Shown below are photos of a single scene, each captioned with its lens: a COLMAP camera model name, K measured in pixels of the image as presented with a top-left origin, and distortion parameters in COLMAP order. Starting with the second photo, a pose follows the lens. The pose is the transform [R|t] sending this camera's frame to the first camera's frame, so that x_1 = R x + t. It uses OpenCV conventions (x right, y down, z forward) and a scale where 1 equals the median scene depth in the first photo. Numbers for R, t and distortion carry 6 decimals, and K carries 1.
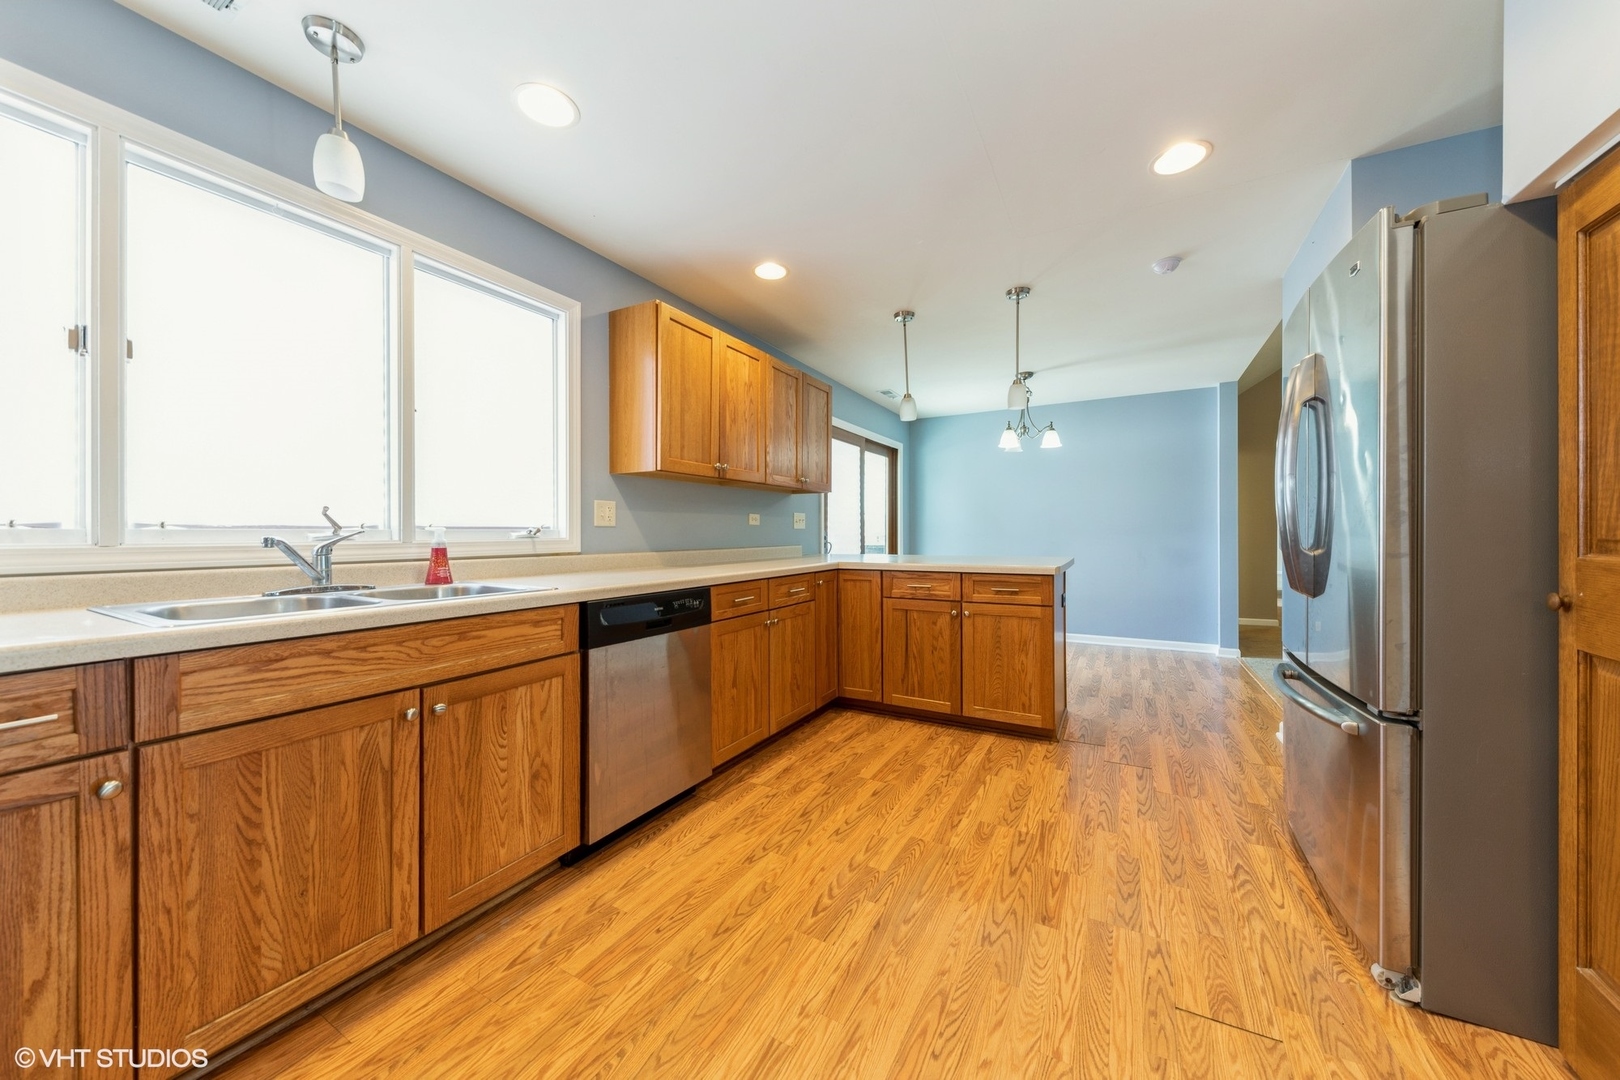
lens RADIAL K [[573.2, 0, 810.4], [0, 573.2, 532.4], [0, 0, 1]] dist [-0.001608, -0.000074]
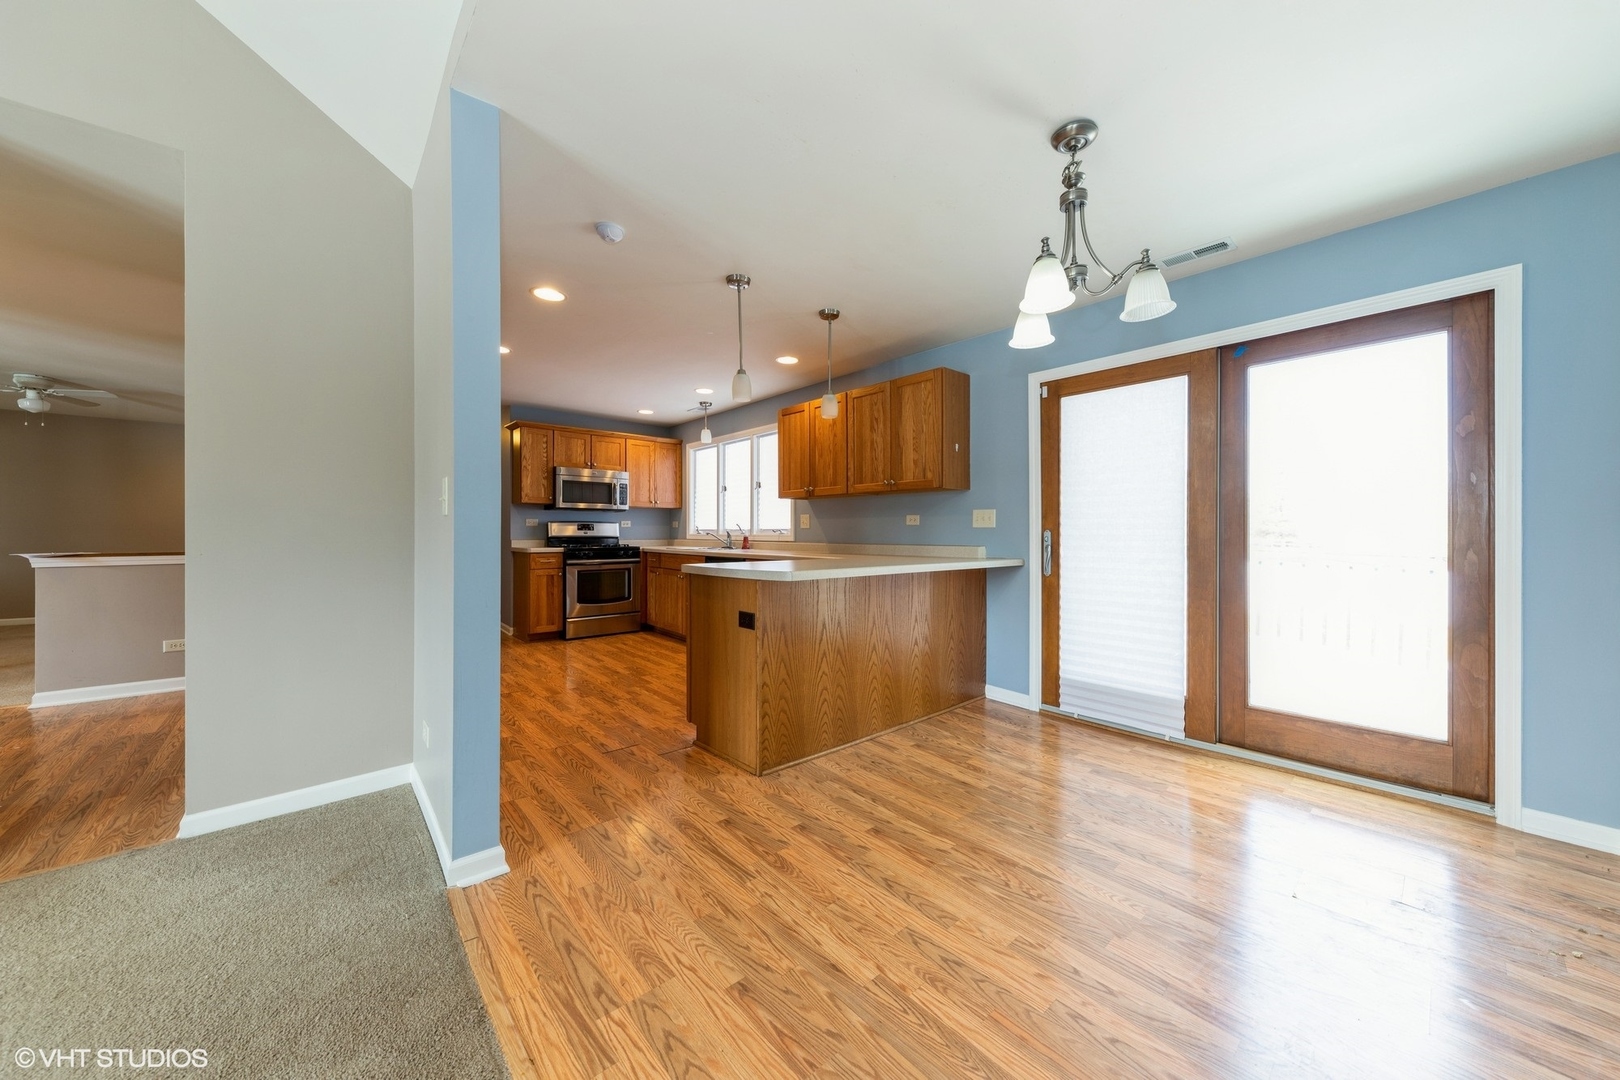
lens RADIAL K [[573.2, 0, 810.0], [0, 573.2, 535.0], [0, 0, 1]] dist [-0.001608, -0.000074]
pose [[-0.352428, 0.007066, -0.935812, 1.481036], [0.001051, 0.999974, 0.007155, -0.002957], [0.935838, 0.001538, -0.352427, 1.767406]]
